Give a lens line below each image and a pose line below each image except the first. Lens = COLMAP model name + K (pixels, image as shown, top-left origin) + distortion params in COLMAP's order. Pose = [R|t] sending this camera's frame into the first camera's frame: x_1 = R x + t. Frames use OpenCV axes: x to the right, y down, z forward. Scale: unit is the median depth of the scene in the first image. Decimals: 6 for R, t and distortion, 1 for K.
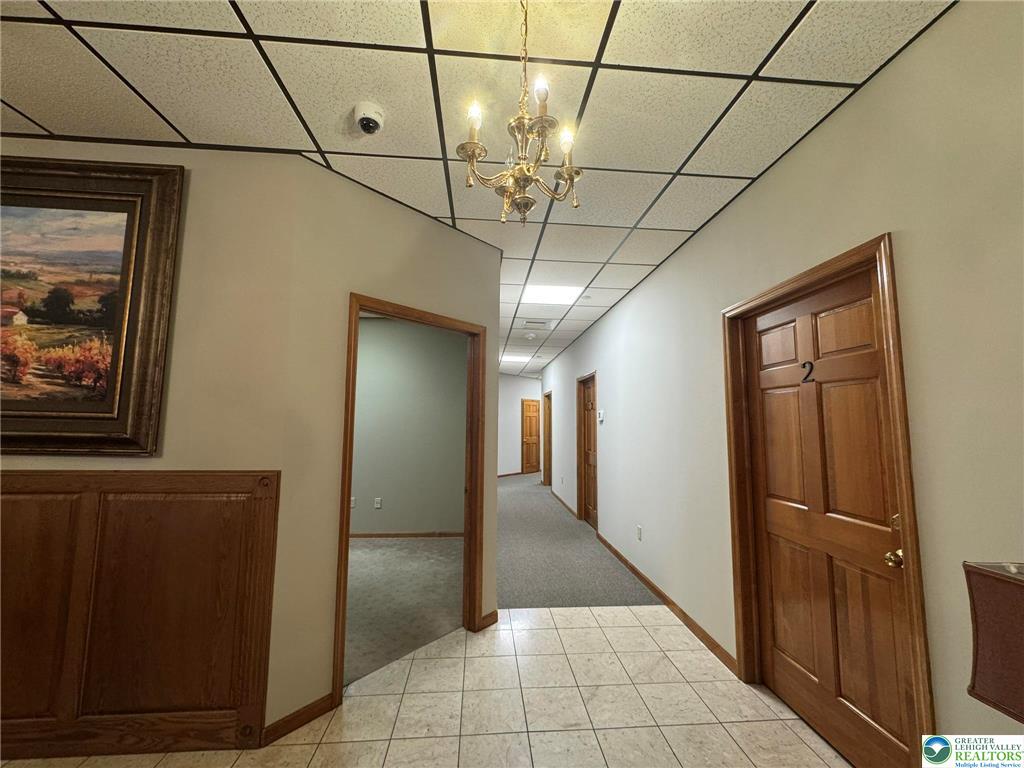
lens RADIAL K [[406.5, 0, 512.7], [0, 406.5, 385.4], [0, 0, 1]] dist [-0.002825, -0.000508]
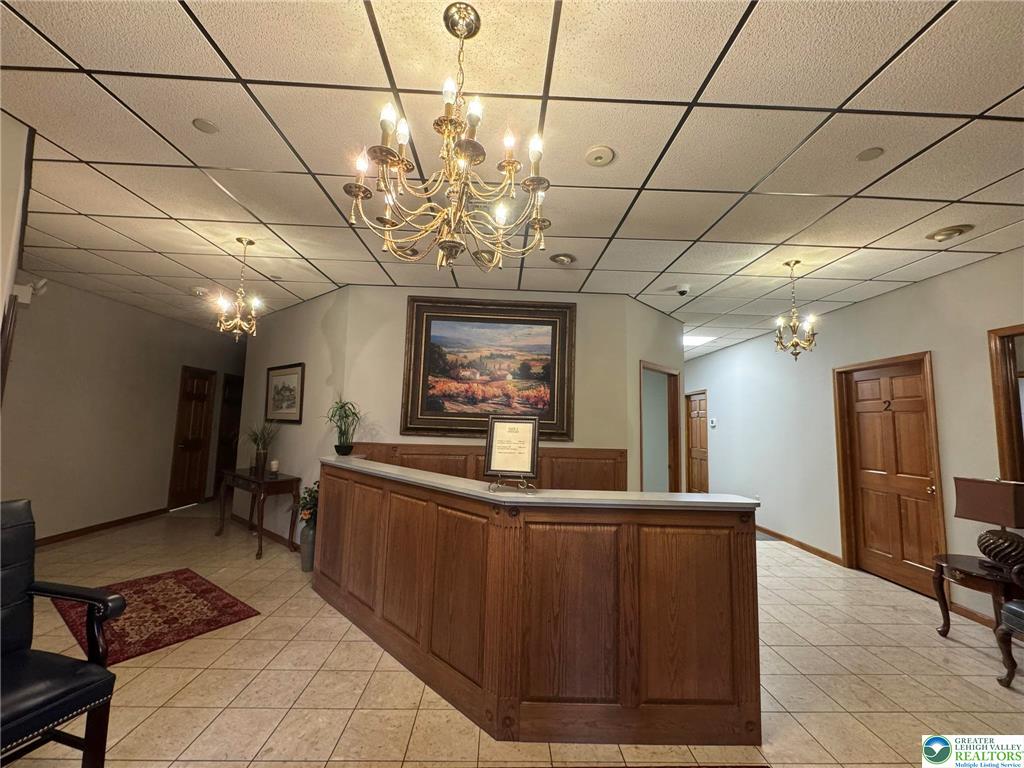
lens RADIAL K [[406.5, 0, 512.7], [0, 406.5, 385.4], [0, 0, 1]] dist [-0.002825, -0.000508]
pose [[0.998649, 0.011446, -0.050688, -1.072039], [-0.011549, 0.999932, -0.001732, -0.113333], [0.050665, 0.002316, 0.998713, -1.151744]]
